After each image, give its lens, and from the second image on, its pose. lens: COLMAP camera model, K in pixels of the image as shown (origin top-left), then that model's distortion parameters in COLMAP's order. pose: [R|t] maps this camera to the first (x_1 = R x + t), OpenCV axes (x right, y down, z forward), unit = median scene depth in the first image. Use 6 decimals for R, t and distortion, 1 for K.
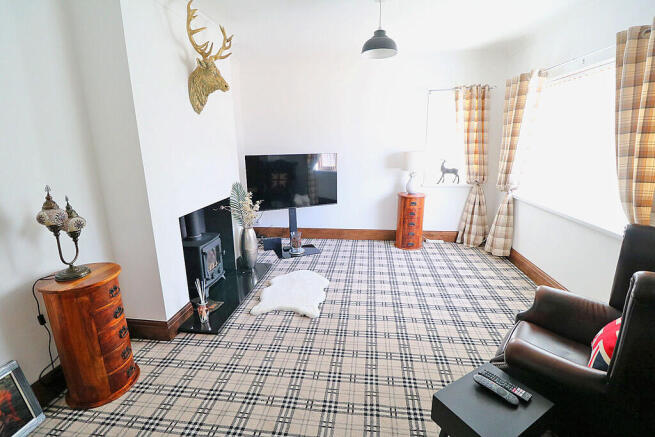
lens RADIAL K [[302.3, 0, 328.0], [0, 302.3, 213.2], [0, 0, 1]] dist [-0.008923, -0.007191]
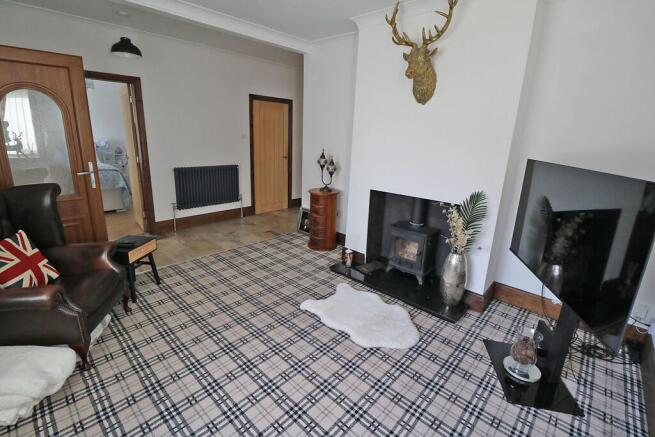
lens RADIAL K [[302.3, 0, 324.1], [0, 302.3, 211.3], [0, 0, 1]] dist [-0.008923, -0.007191]
pose [[-0.583435, 0.196649, -0.787993, 0.718859], [-0.211940, 0.899760, 0.381463, -0.378764], [0.784018, 0.389566, -0.483274, 1.591753]]
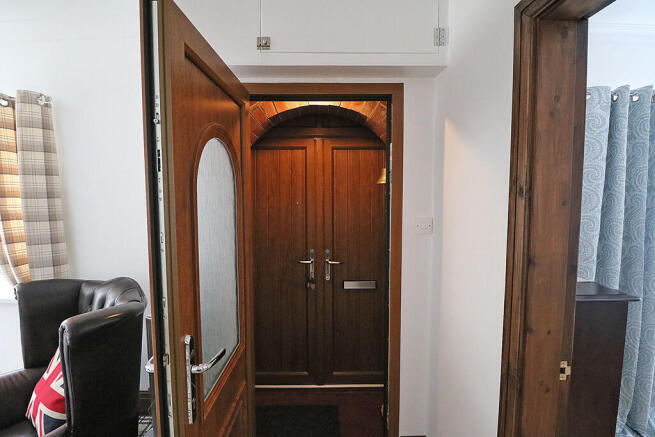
lens RADIAL K [[302.3, 0, 325.5], [0, 302.3, 216.9], [0, 0, 1]] dist [-0.008923, -0.007191]
pose [[-0.138313, -0.059410, 0.988605, -0.086493], [0.227456, 0.969612, 0.090091, -0.027936], [-0.963916, 0.237325, -0.120597, 0.033662]]
